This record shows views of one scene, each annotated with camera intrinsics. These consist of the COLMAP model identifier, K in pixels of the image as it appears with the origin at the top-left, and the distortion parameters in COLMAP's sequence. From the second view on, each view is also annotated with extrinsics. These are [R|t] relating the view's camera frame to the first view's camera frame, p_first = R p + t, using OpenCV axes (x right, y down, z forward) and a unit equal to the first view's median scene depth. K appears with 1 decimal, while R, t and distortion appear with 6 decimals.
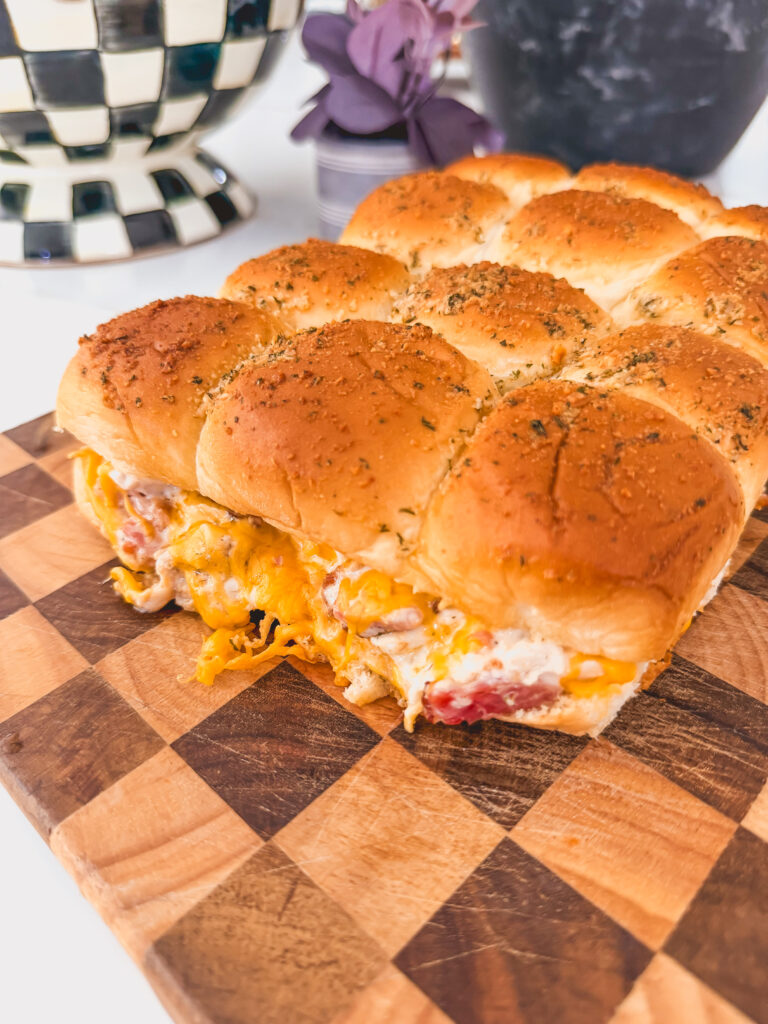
lens RADIAL K [[817.3, 0, 384.0], [0, 817.3, 512.0], [0, 0, 1]] dist [-0.152325, 0.003423]
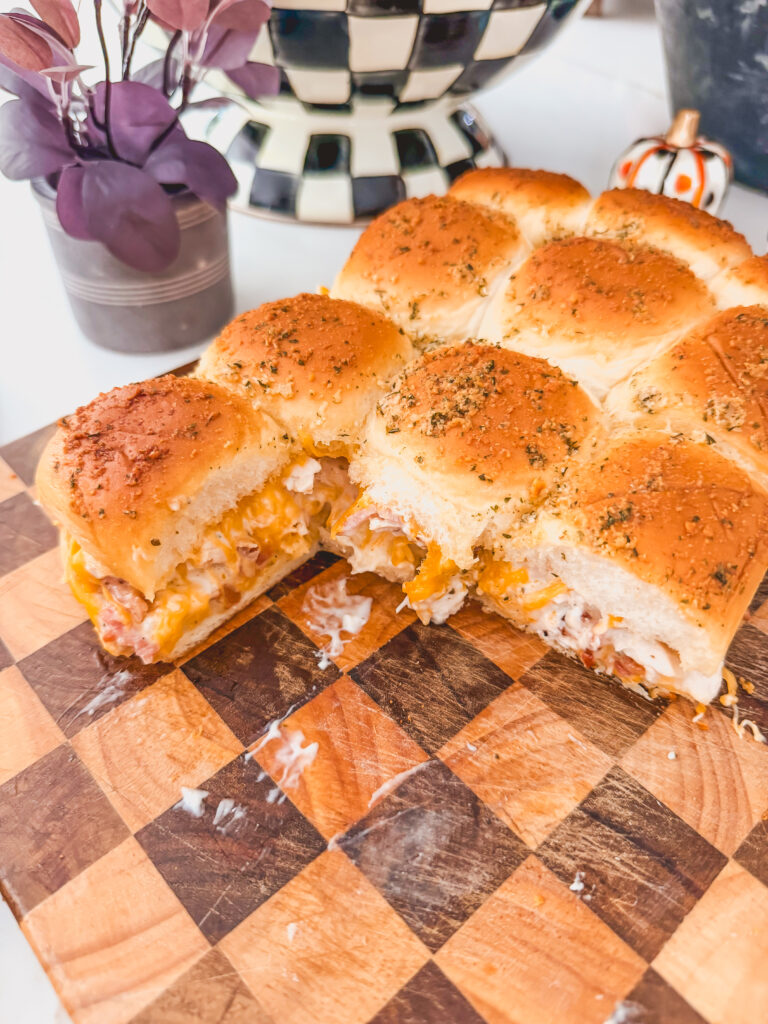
lens RADIAL K [[768.4, 0, 384.0], [0, 768.4, 512.0], [0, 0, 1]] dist [-0.183916, 0.082632]
pose [[0.997122, 0.072937, -0.020673, 0.059756], [-0.068812, 0.985207, 0.156944, -0.321580], [0.031814, -0.155070, 0.987391, 0.098398]]
